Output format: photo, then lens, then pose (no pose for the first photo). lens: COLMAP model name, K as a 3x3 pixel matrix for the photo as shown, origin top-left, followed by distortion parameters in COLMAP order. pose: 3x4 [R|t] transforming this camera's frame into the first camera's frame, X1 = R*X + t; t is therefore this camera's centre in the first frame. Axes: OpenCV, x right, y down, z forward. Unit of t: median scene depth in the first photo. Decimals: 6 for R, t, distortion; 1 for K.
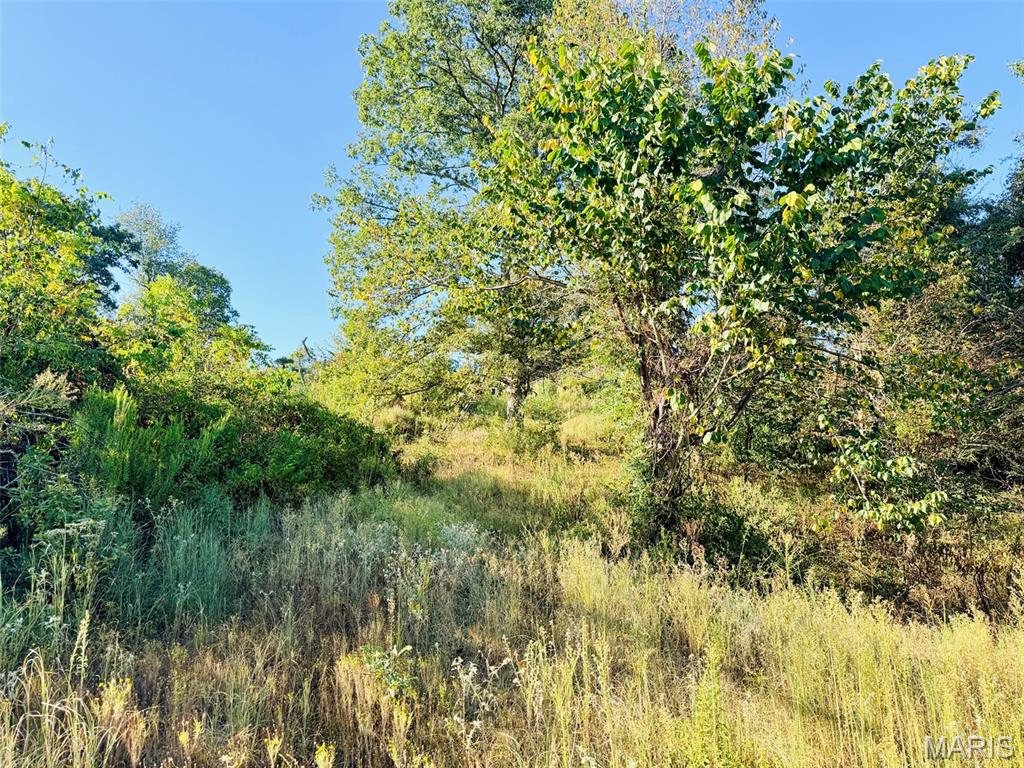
lens RADIAL K [[719.2, 0, 515.8], [0, 719.2, 384.9], [0, 0, 1]] dist [-0.044454, -0.012526]
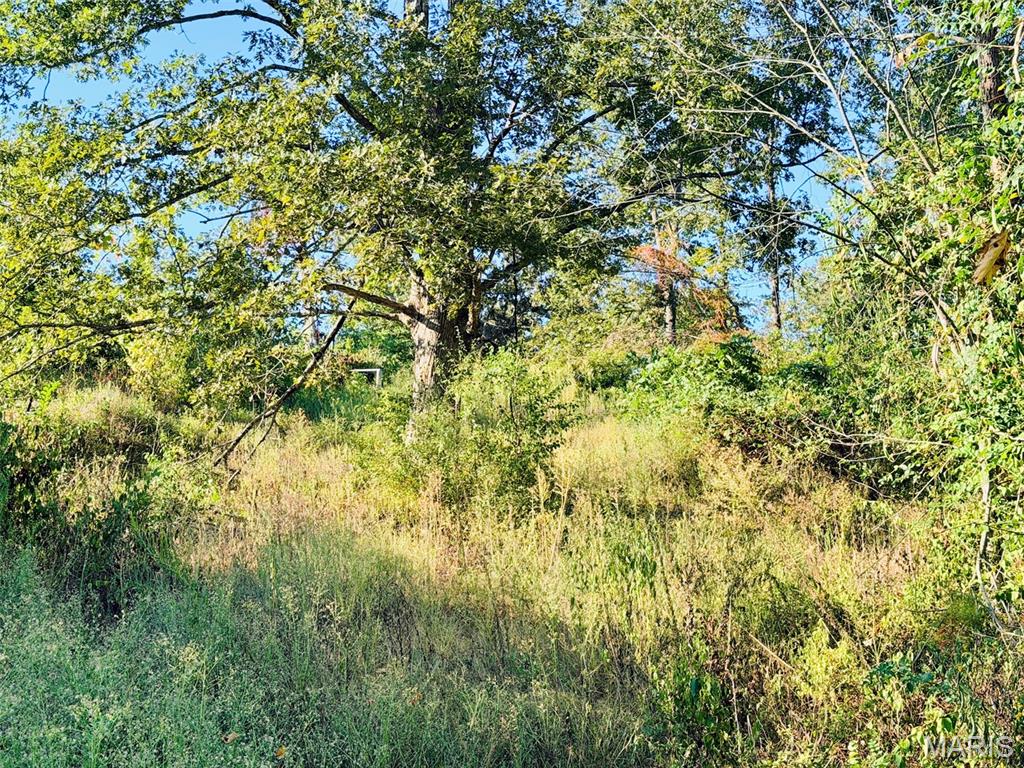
lens RADIAL K [[1435.7, 0, 511.3], [0, 1435.7, 384.4], [0, 0, 1]] dist [-0.007937, 0.000000]
pose [[0.997701, 0.009693, 0.067076, -0.011908], [-0.007920, 0.999614, -0.026647, 0.047707], [-0.067309, 0.026055, 0.997392, 0.272152]]
